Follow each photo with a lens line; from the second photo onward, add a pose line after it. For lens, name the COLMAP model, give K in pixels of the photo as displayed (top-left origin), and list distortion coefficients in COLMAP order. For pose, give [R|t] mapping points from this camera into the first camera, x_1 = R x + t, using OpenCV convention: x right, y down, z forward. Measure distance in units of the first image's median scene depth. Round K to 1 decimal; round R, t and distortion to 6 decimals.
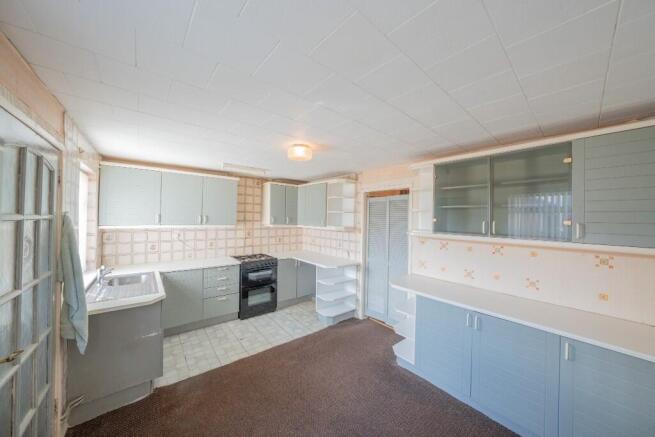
lens RADIAL K [[225.9, 0, 329.4], [0, 225.9, 216.2], [0, 0, 1]] dist [-0.013281, 0.000355]
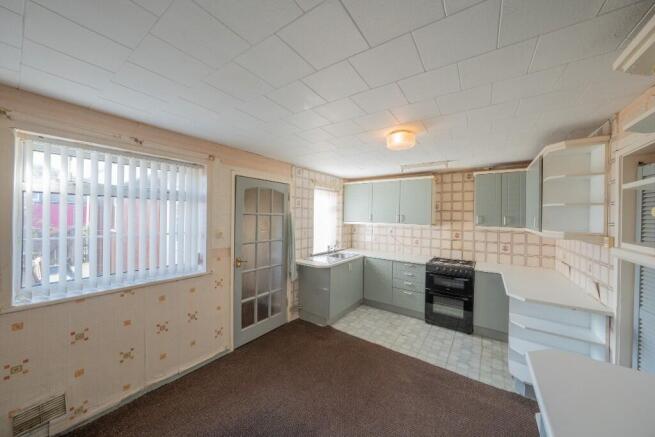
lens RADIAL K [[225.9, 0, 326.8], [0, 225.9, 218.5], [0, 0, 1]] dist [-0.013281, 0.000355]
pose [[0.263163, -0.001419, -0.964750, 0.434725], [-0.003933, 0.999989, -0.002544, 0.018747], [0.964743, 0.004464, 0.263154, 0.339474]]
